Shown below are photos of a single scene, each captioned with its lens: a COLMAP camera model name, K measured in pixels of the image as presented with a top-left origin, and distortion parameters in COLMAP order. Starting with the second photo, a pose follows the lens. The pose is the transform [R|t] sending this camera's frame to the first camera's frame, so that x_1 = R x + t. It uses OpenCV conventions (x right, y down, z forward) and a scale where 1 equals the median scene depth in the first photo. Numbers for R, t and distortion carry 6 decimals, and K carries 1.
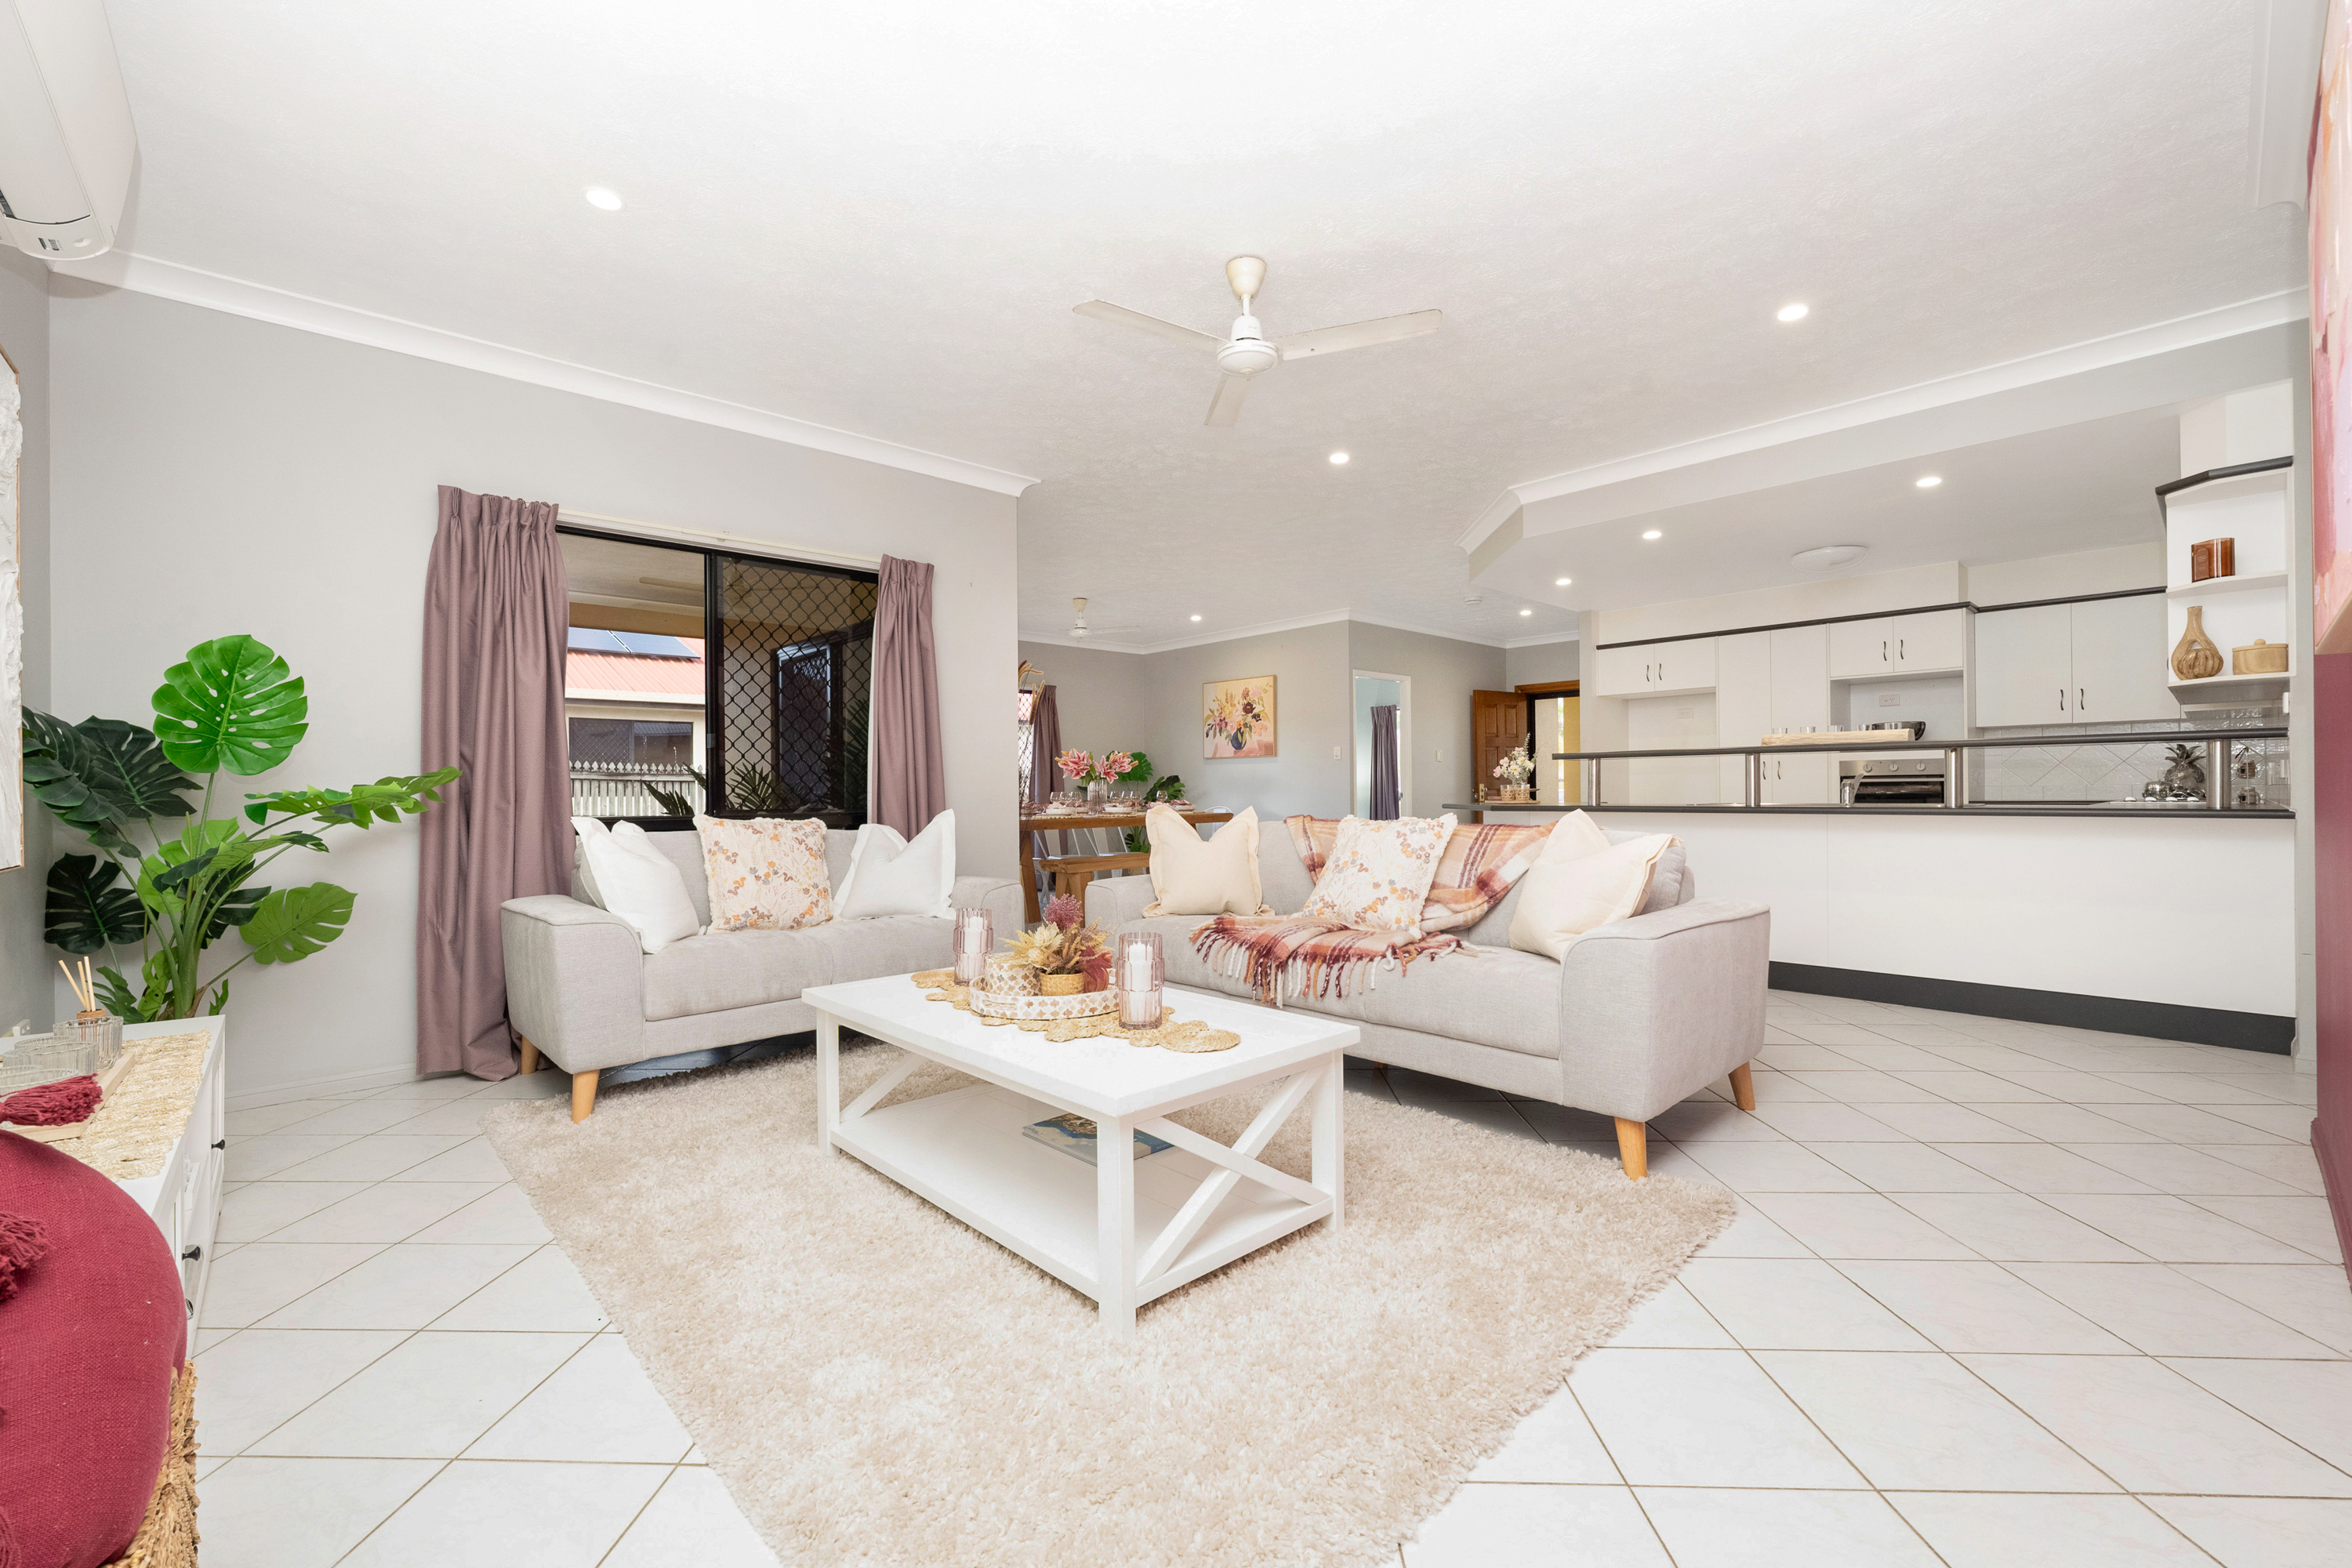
lens RADIAL K [[980.3, 0, 1182.1], [0, 980.3, 784.0], [0, 0, 1]] dist [-0.004265, -0.000564]
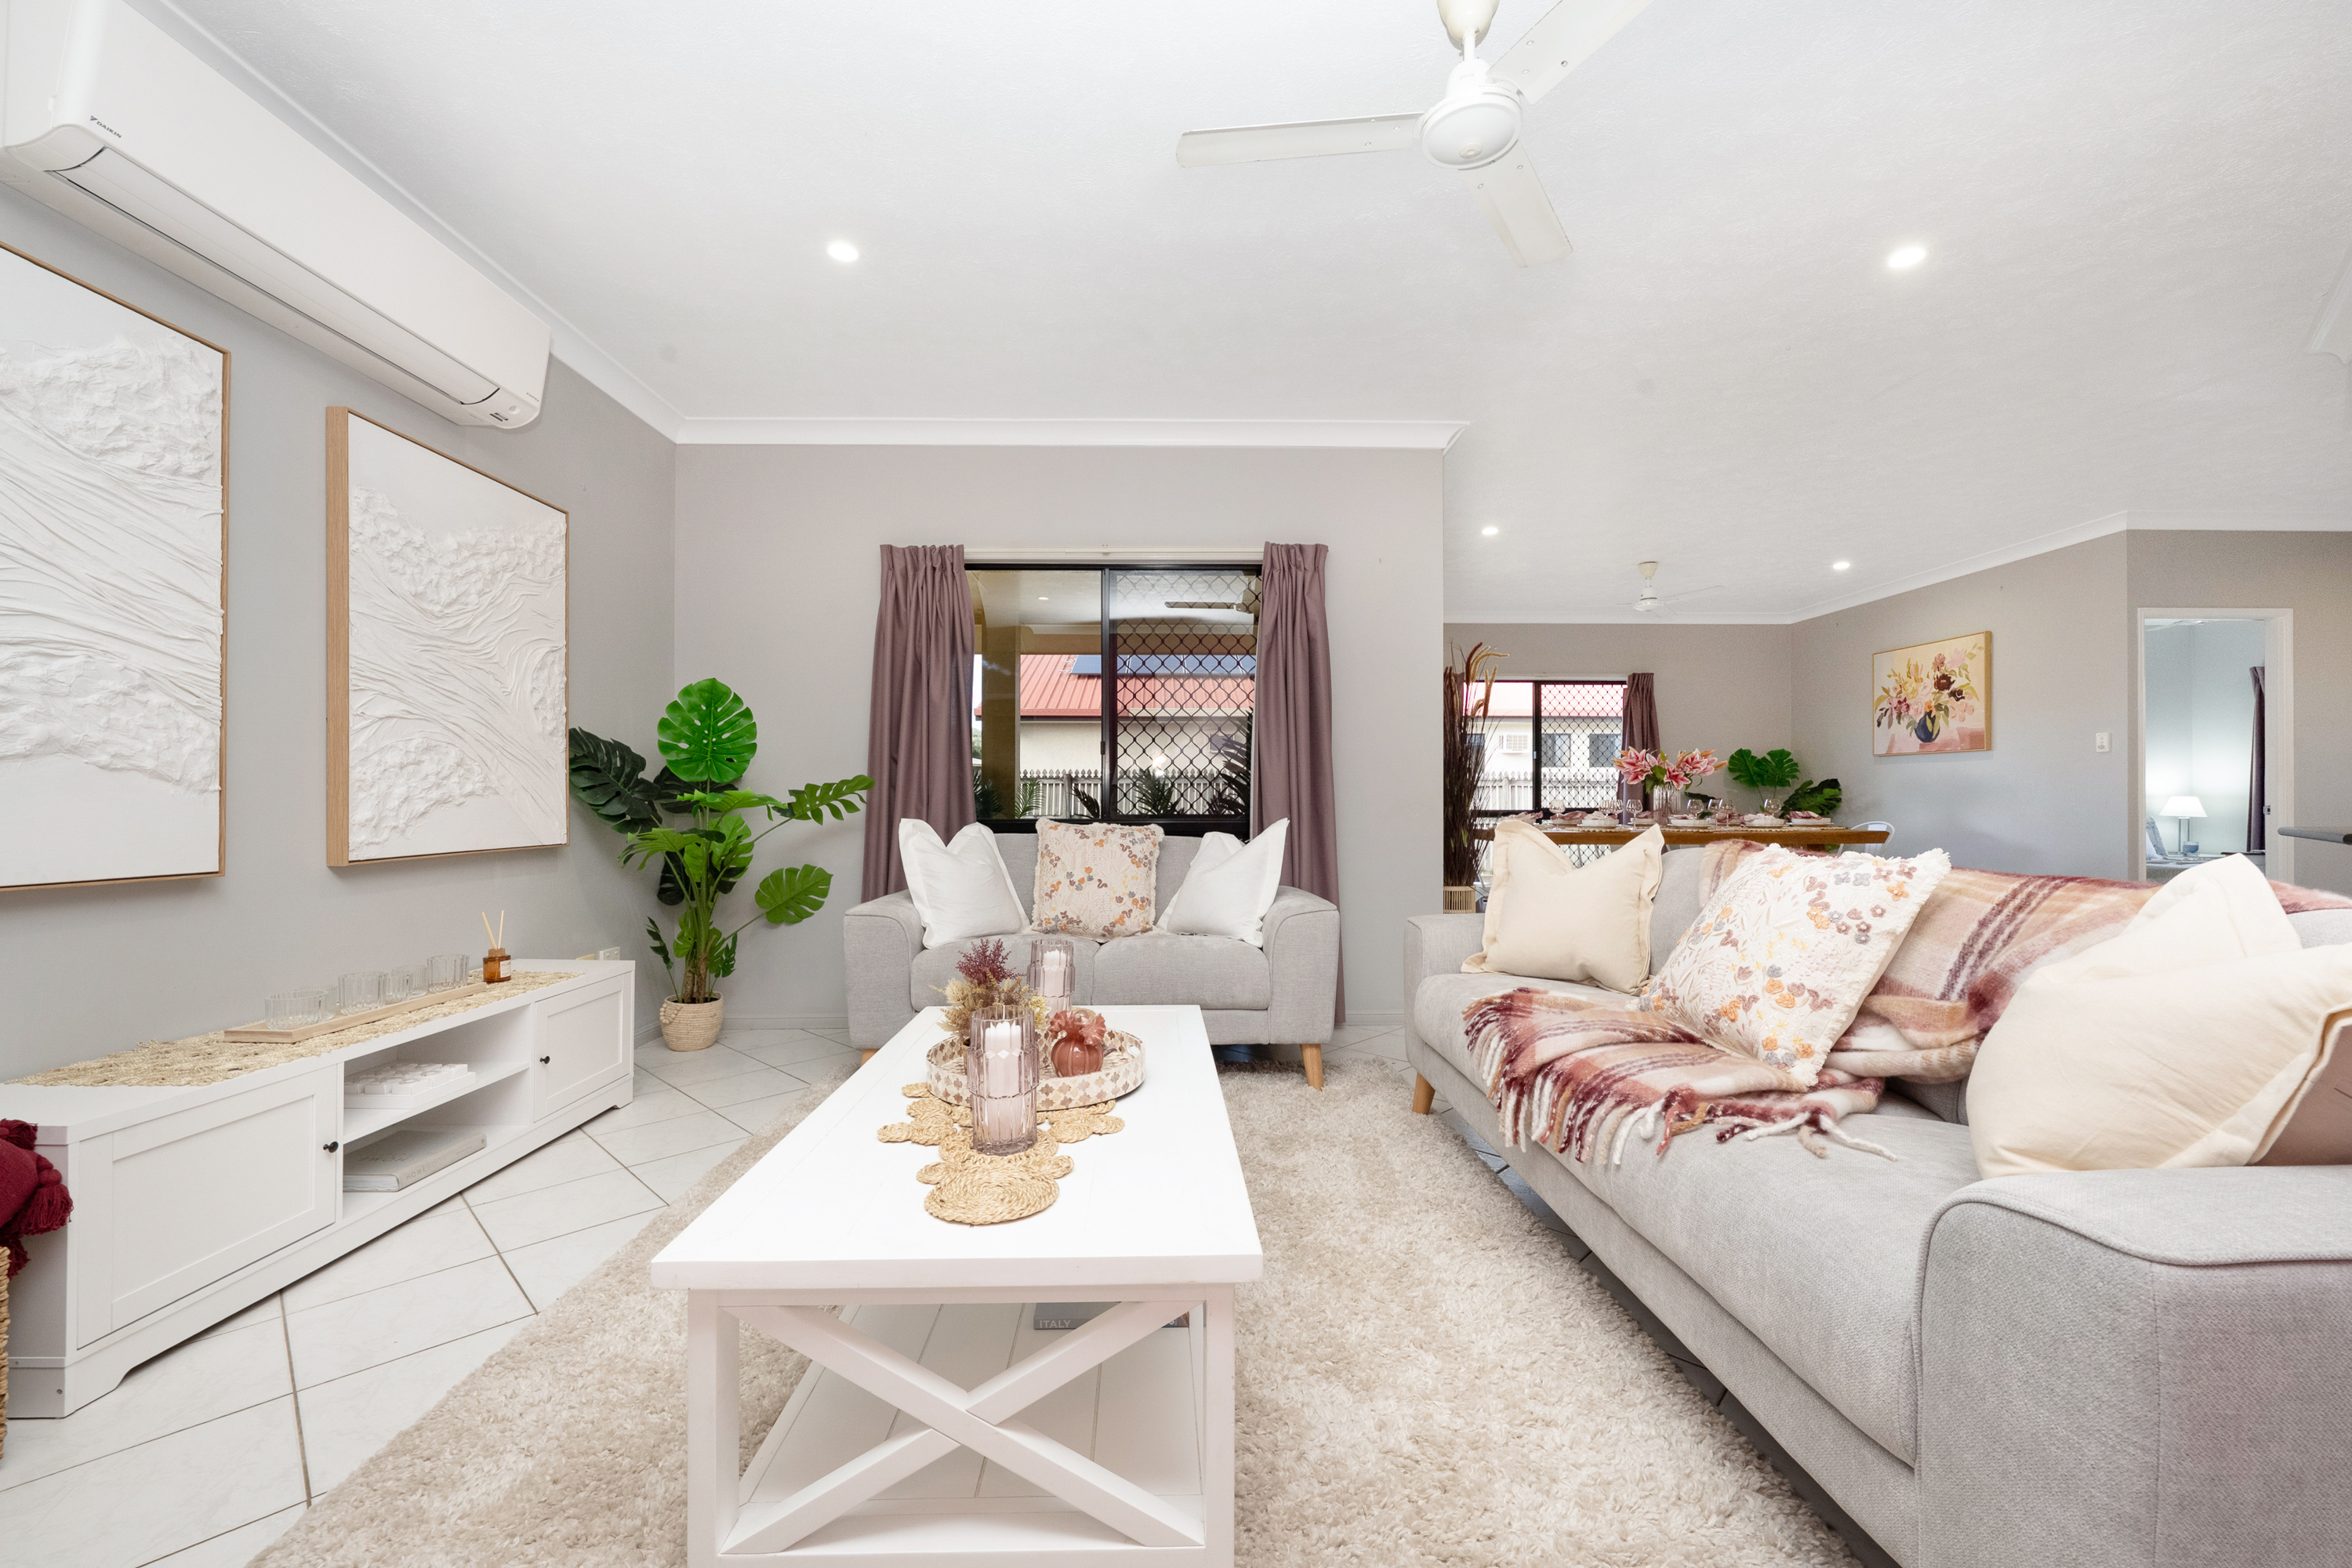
lens RADIAL K [[941.7, 0, 1164.1], [0, 941.7, 793.2], [0, 0, 1]] dist [-0.006603, -0.000352]
pose [[0.743386, 0.004276, -0.668849, 0.281453], [-0.001472, 0.999988, 0.004757, -0.000828], [0.668861, -0.002552, 0.743383, 0.346493]]
